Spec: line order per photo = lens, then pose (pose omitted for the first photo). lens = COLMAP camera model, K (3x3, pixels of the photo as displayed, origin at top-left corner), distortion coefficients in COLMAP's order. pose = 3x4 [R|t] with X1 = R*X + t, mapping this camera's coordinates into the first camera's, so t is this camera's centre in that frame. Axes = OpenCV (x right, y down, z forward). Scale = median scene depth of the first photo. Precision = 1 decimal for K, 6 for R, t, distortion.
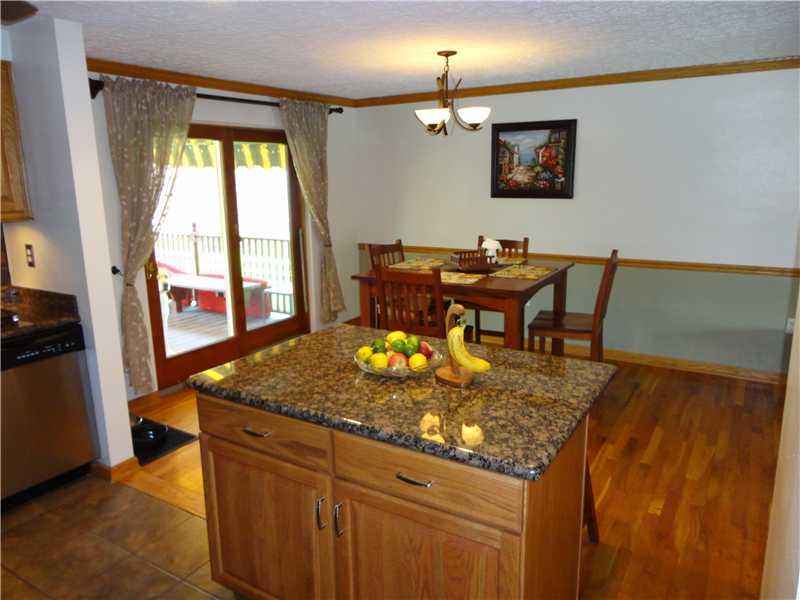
lens RADIAL K [[584.4, 0, 400.0], [0, 584.4, 300.0], [0, 0, 1]] dist [-0.021086, 0.003478]
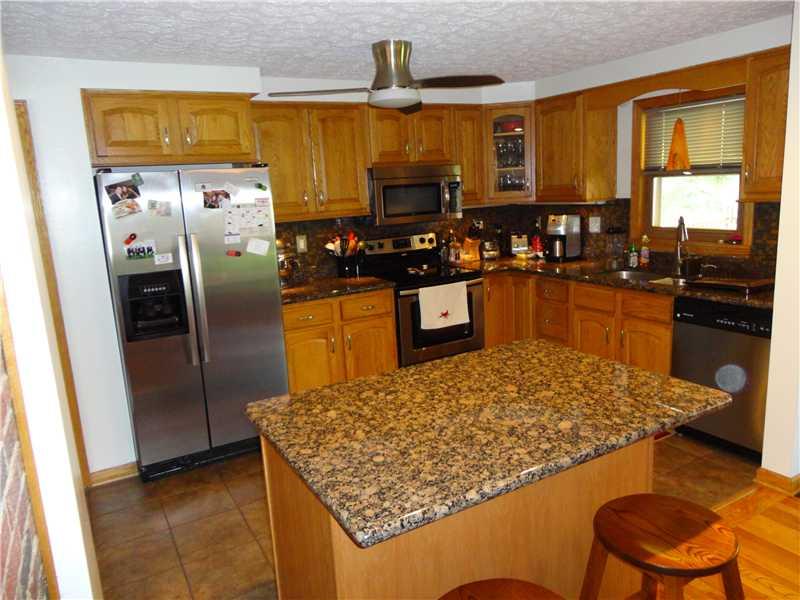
lens RADIAL K [[584.4, 0, 400.0], [0, 584.4, 300.0], [0, 0, 1]] dist [-0.021086, 0.003478]
pose [[-0.475277, 0.215645, -0.853000, 0.920369], [-0.123681, 0.943497, 0.307436, -0.326365], [0.871100, 0.251617, -0.421751, 1.420356]]
